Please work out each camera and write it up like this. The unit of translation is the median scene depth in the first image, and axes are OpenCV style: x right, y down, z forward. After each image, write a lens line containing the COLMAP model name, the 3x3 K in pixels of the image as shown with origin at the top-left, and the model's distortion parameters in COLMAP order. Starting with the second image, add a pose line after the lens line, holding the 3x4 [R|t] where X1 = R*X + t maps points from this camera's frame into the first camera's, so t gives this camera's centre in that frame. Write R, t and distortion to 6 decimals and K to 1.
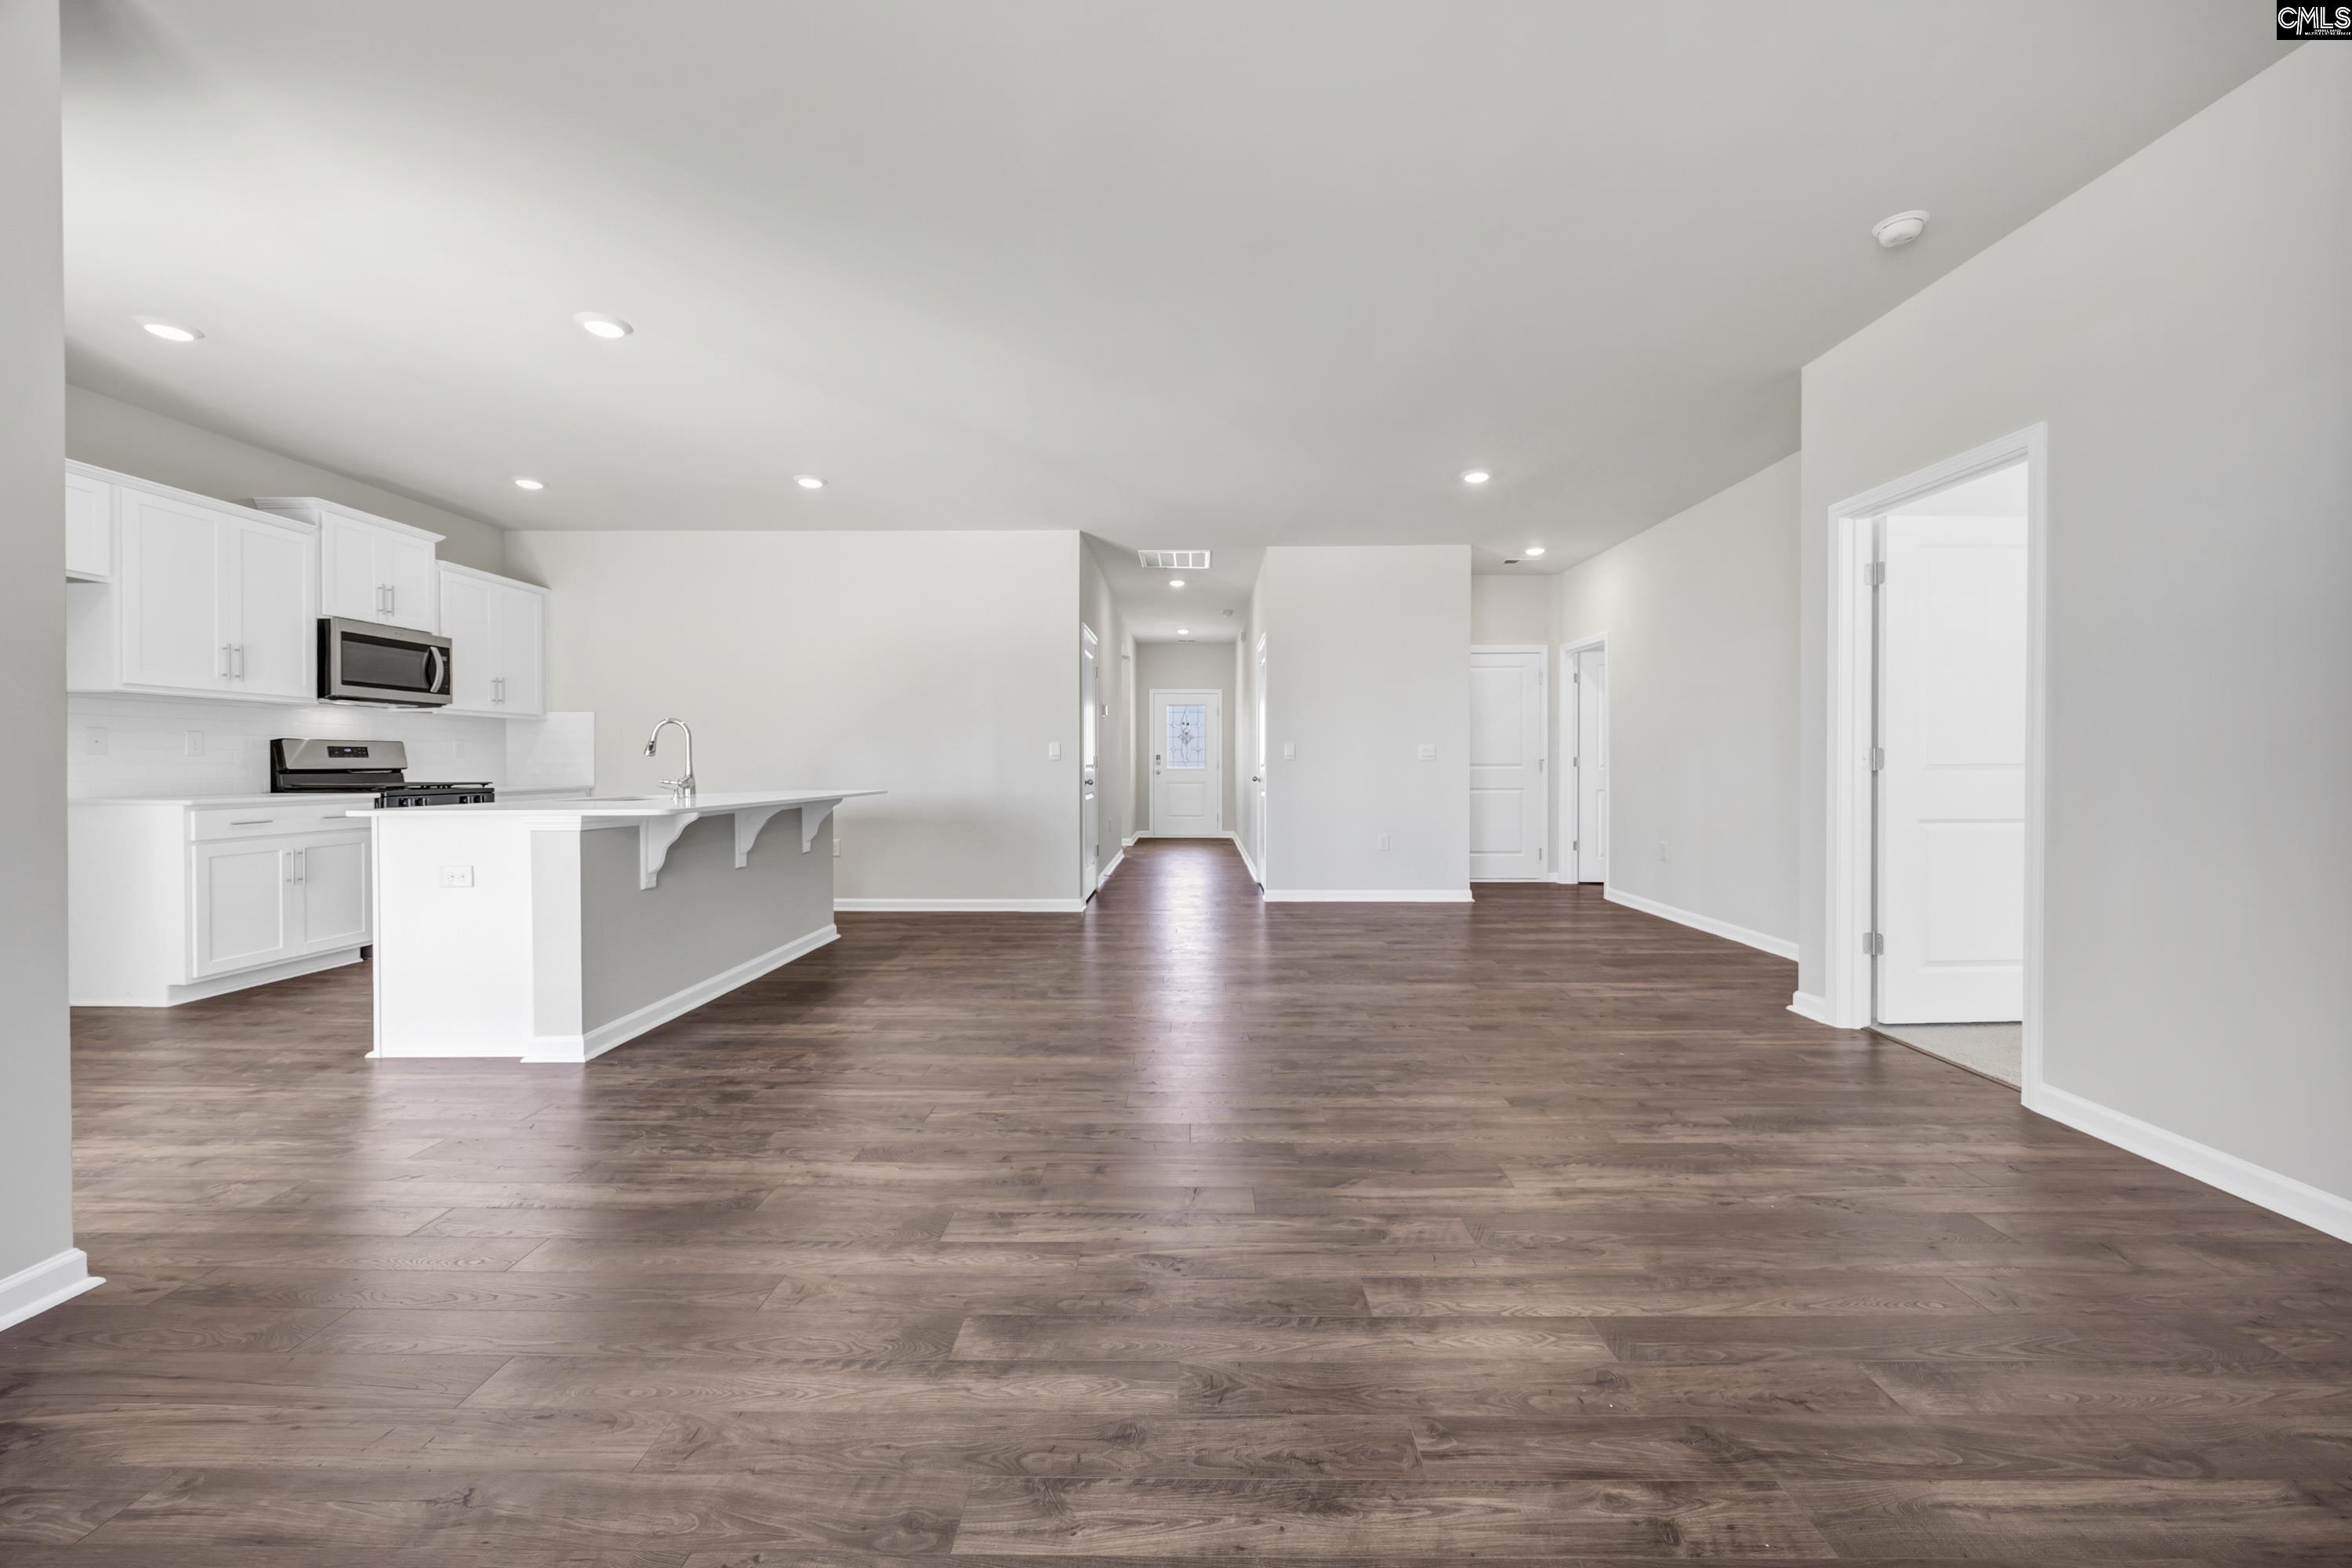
lens RADIAL K [[889.8, 0, 1186.5], [0, 889.8, 769.8], [0, 0, 1]] dist [0.000218, -0.000485]
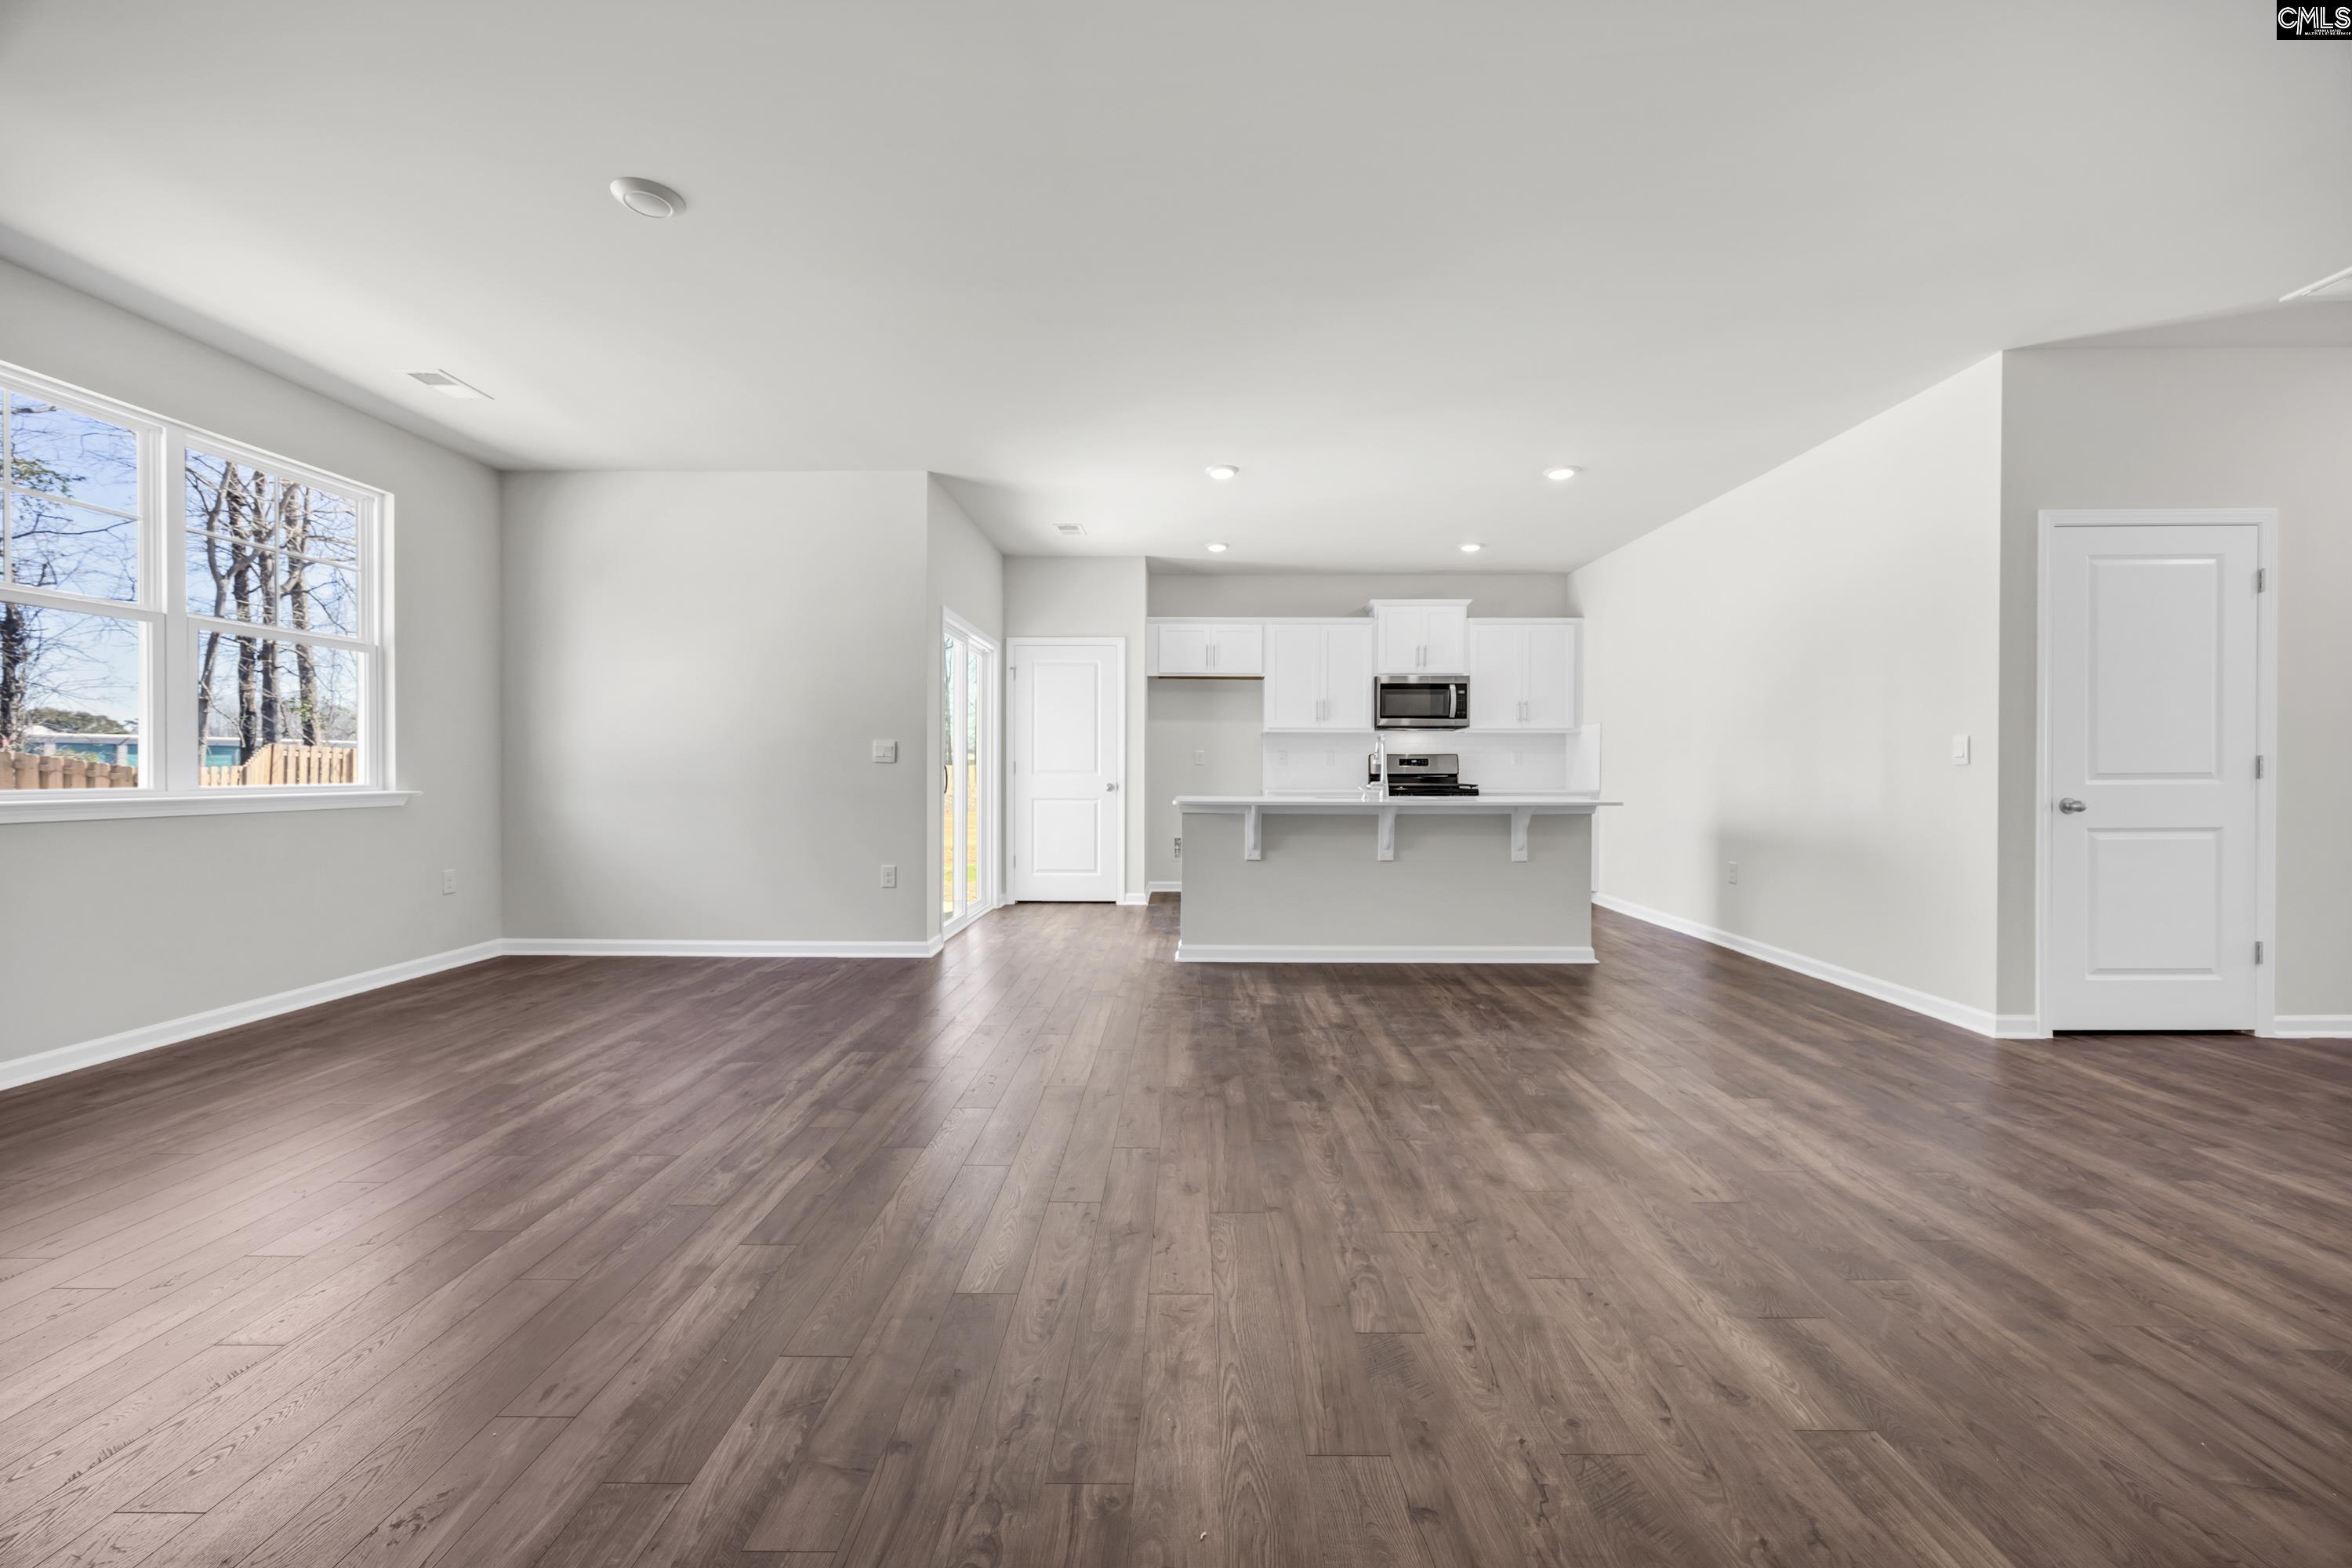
lens RADIAL K [[889.8, 0, 1186.5], [0, 889.8, 769.8], [0, 0, 1]] dist [0.000218, -0.000485]
pose [[0.012227, 0.001008, -0.999925, 1.157045], [-0.010373, 0.999946, 0.000881, -0.010898], [0.999871, 0.010361, 0.012237, 1.309726]]
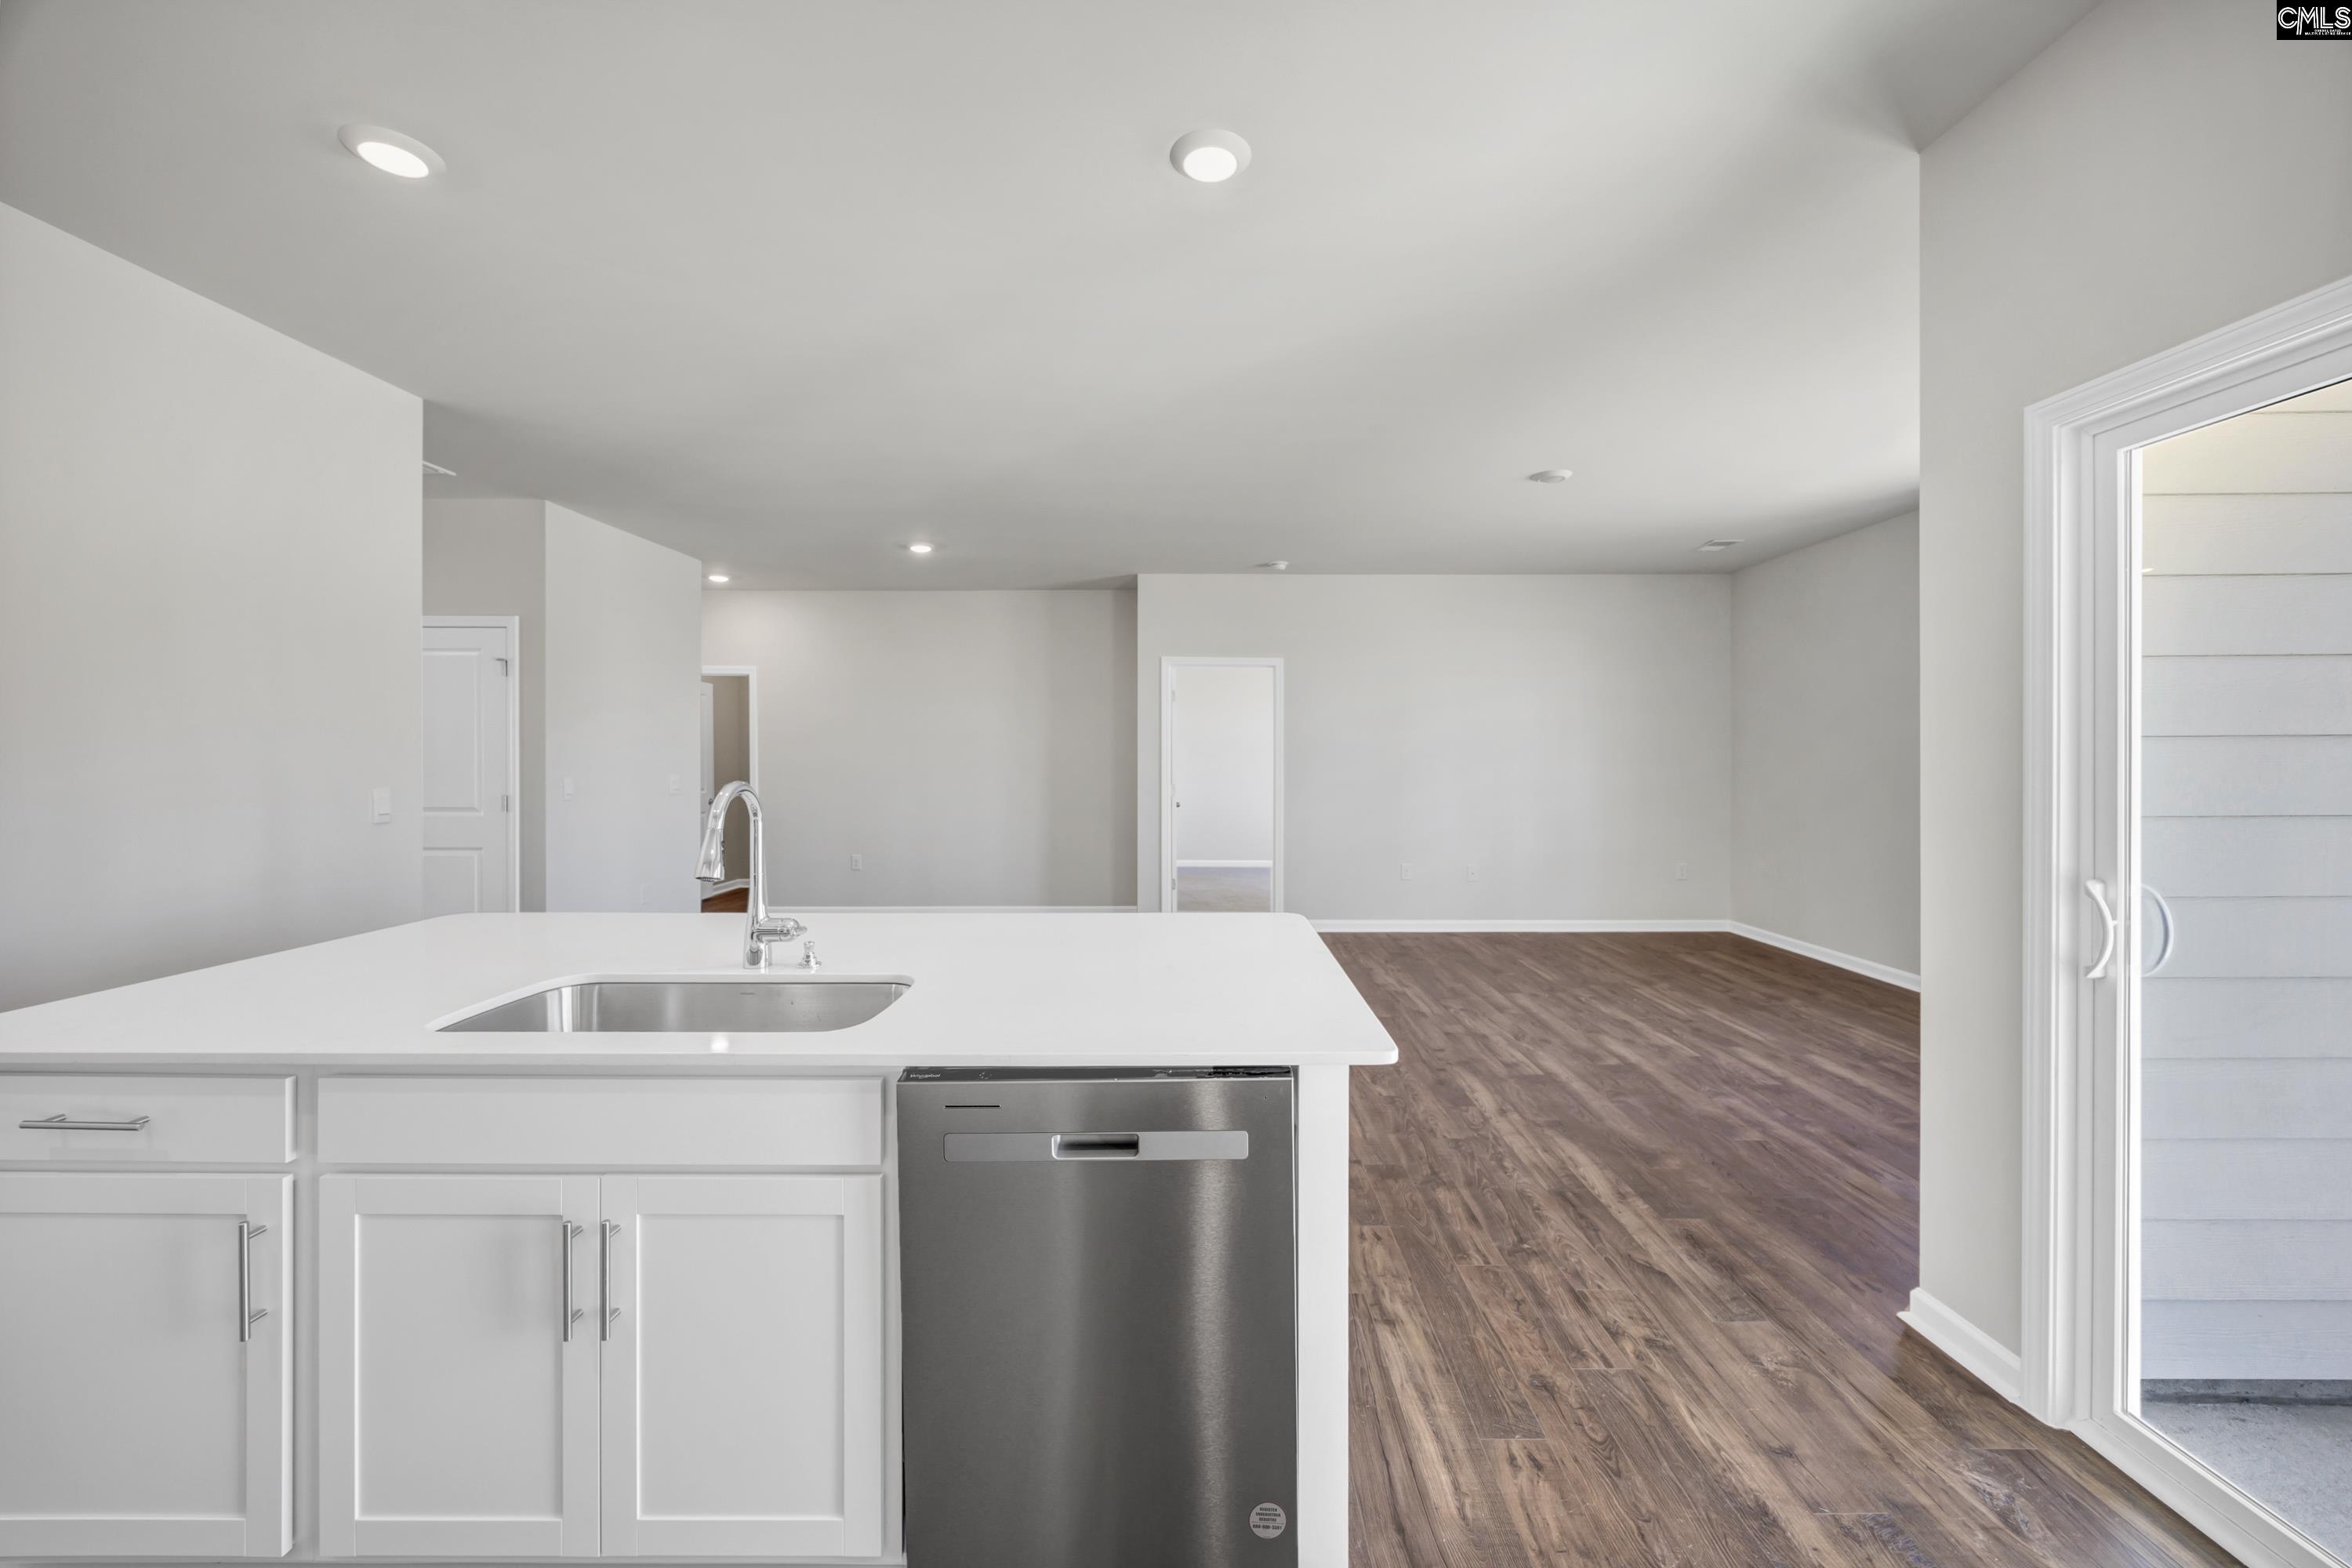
lens RADIAL K [[912.8, 0, 1172.4], [0, 912.8, 765.8], [0, 0, 1]] dist [0.000733, 0.000242]
pose [[0.003752, -0.004934, 0.999981, -1.797290], [0.010339, 0.999935, 0.004895, -0.114481], [-0.999940, 0.010320, 0.003803, 1.443642]]
